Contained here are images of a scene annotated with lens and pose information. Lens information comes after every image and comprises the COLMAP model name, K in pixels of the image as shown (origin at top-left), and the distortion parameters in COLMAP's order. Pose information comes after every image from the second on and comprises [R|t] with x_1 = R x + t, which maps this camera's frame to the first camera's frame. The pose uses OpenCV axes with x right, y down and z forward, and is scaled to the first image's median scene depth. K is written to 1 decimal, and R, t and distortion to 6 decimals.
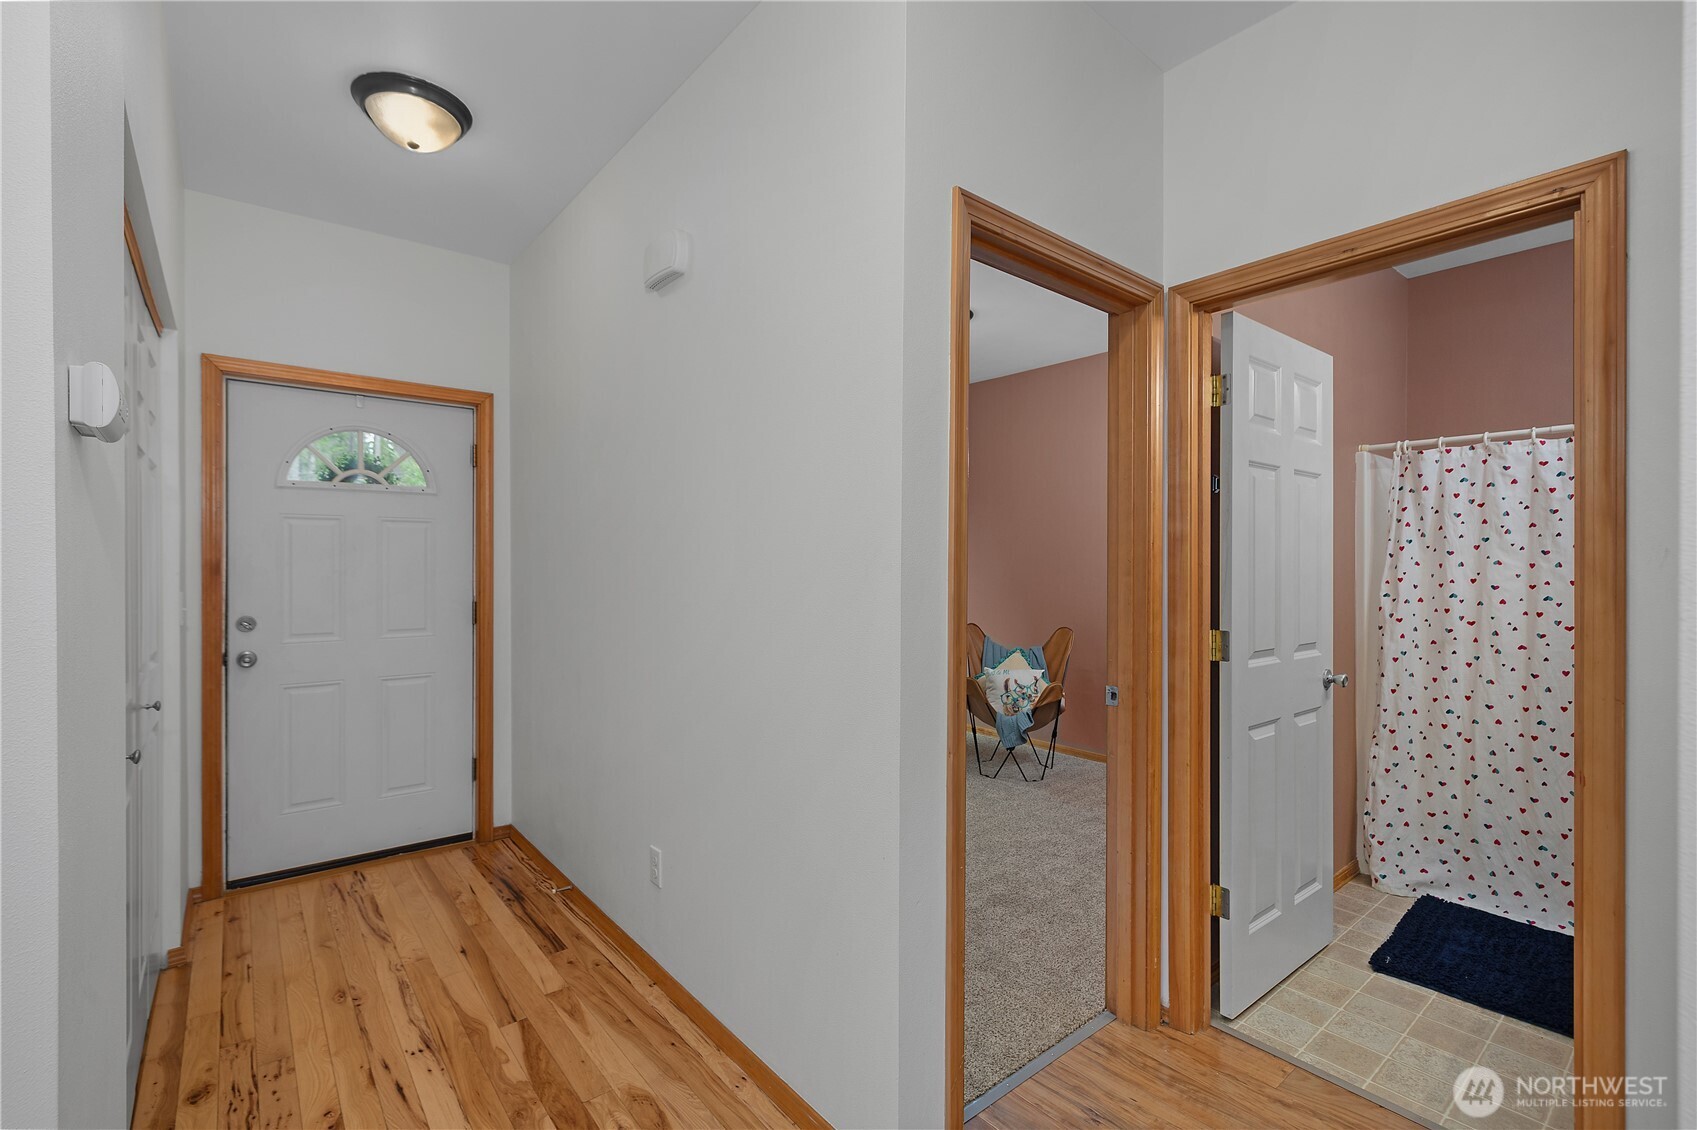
lens RADIAL K [[730.8, 0, 839.3], [0, 730.8, 565.2], [0, 0, 1]] dist [0.002633, 0.000985]
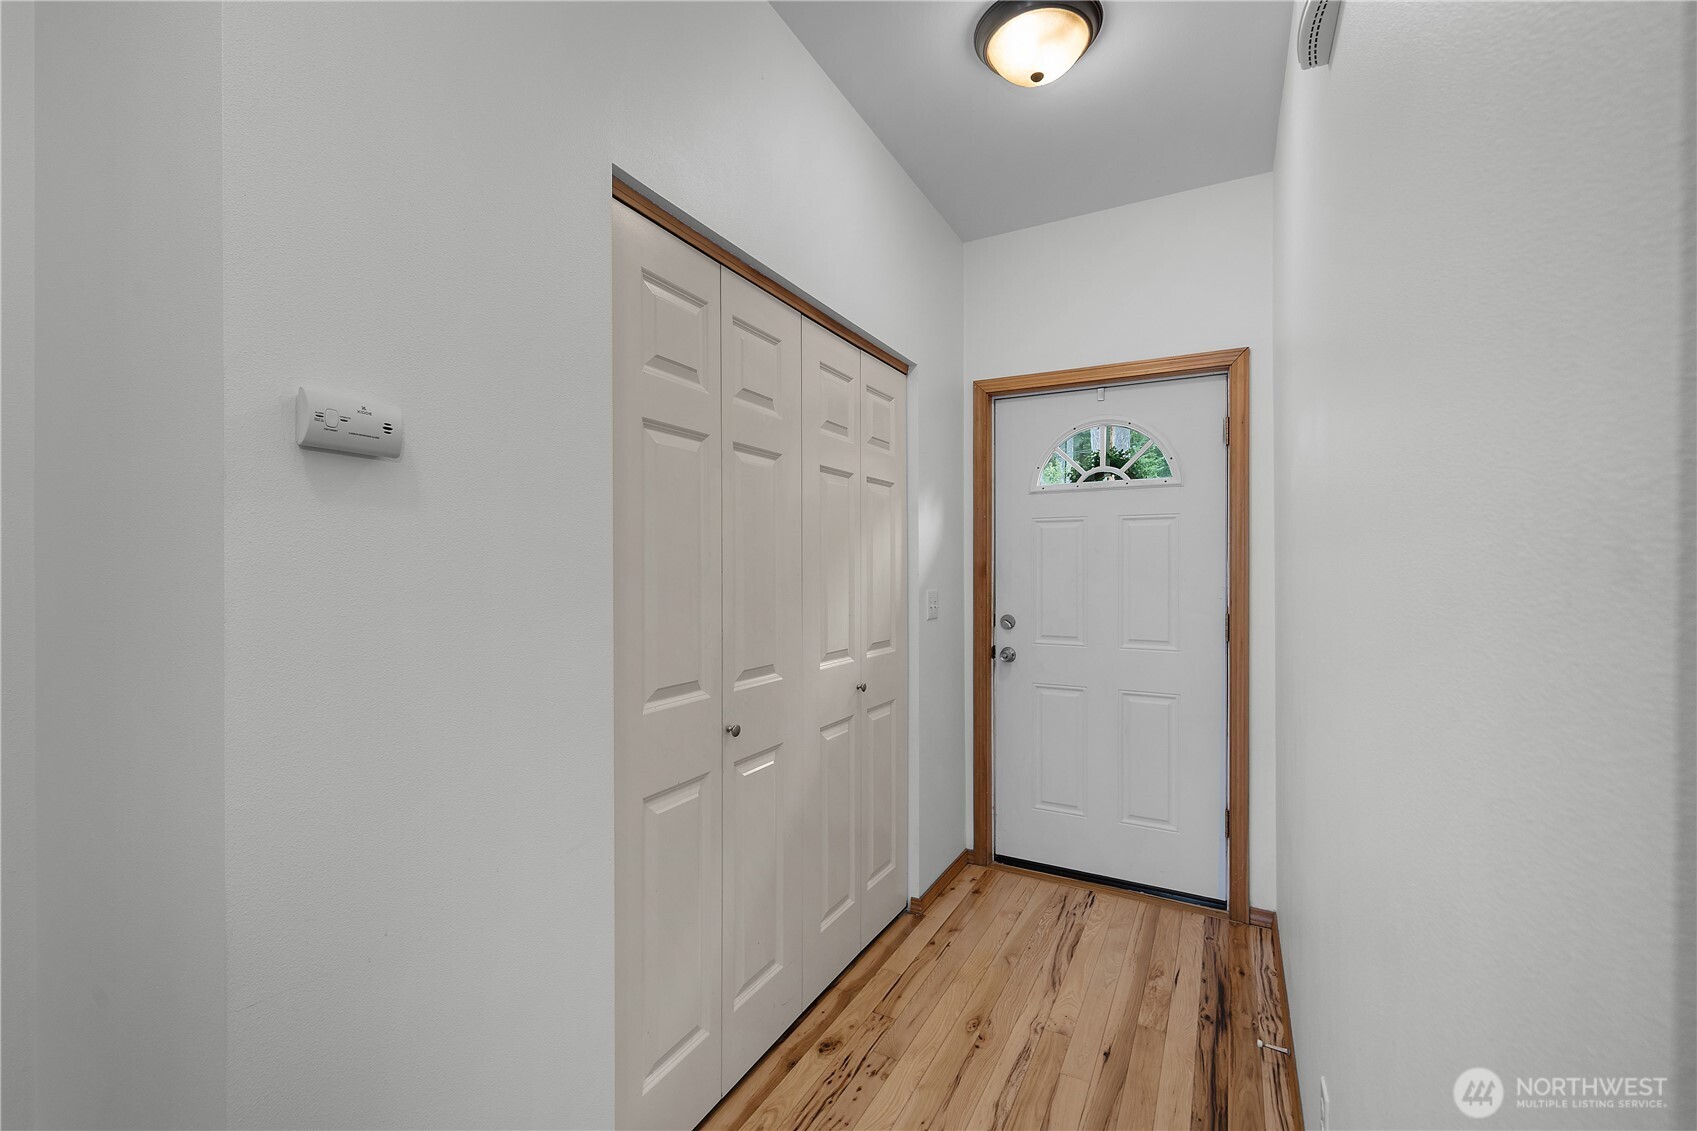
lens RADIAL K [[730.8, 0, 861.8], [0, 730.8, 565.1], [0, 0, 1]] dist [0.002633, 0.000985]
pose [[0.373023, 0.009438, -0.927774, 0.111036], [0.000093, 0.999948, 0.010210, -0.014981], [0.927822, -0.003895, 0.373003, 0.400740]]
